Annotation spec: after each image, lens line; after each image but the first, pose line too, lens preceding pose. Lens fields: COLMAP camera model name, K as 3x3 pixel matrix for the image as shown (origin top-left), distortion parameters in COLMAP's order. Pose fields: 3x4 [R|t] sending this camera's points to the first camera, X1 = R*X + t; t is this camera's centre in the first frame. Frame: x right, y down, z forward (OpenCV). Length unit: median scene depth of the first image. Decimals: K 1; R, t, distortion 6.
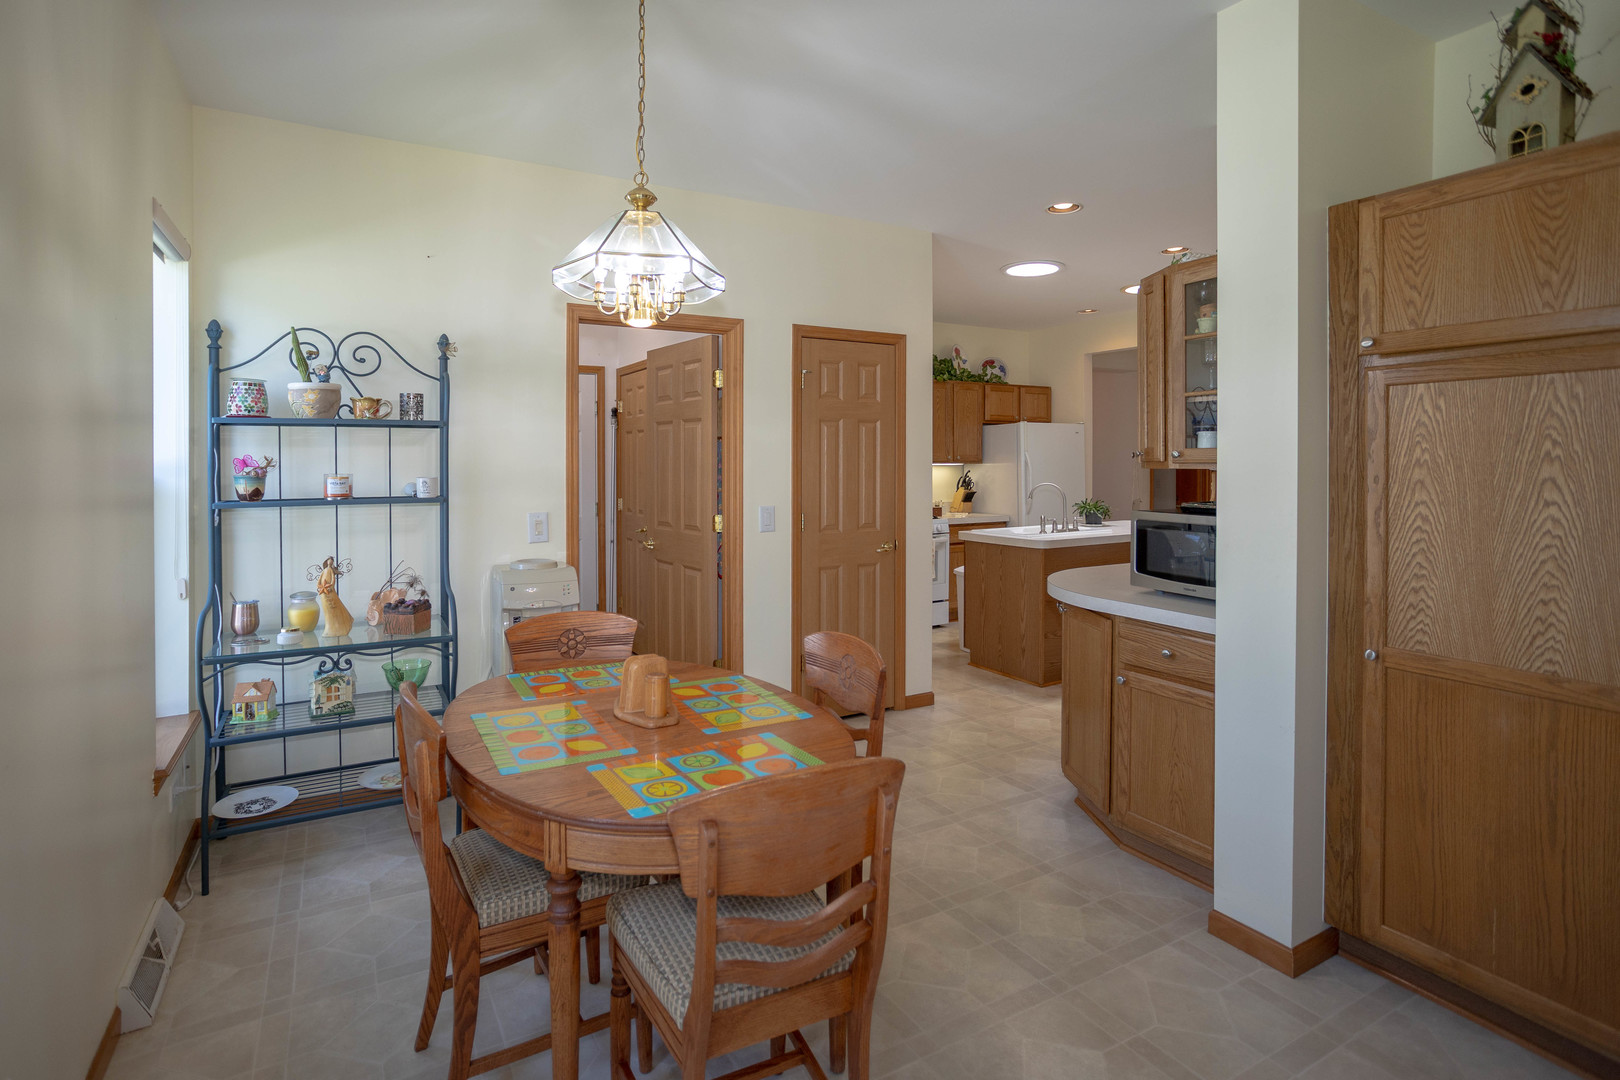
lens RADIAL K [[811.1, 0, 793.5], [0, 811.1, 469.6], [0, 0, 1]] dist [-0.053565, 0.027297]
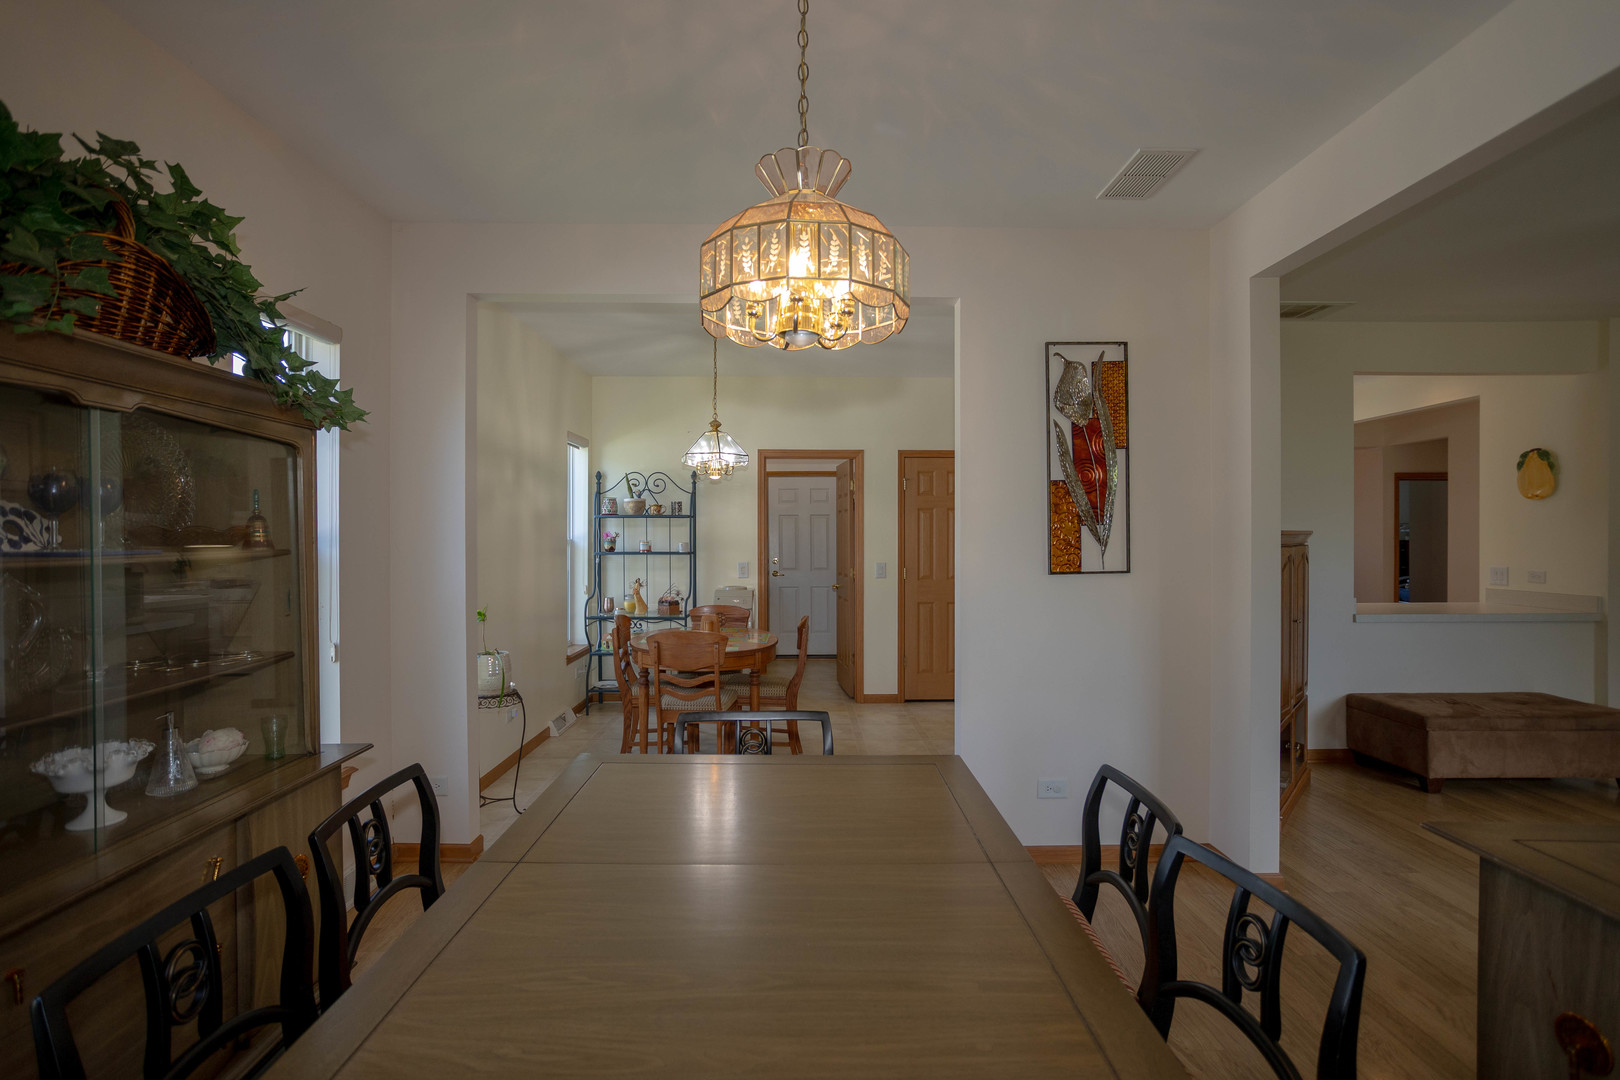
lens RADIAL K [[774.8, 0, 812.8], [0, 774.8, 536.0], [0, 0, 1]] dist [-0.052718, 0.034680]
pose [[0.885468, 0.002892, -0.464692, 0.795879], [-0.006039, 0.999968, -0.005283, 0.002377], [0.464662, 0.007484, 0.885457, -0.627416]]
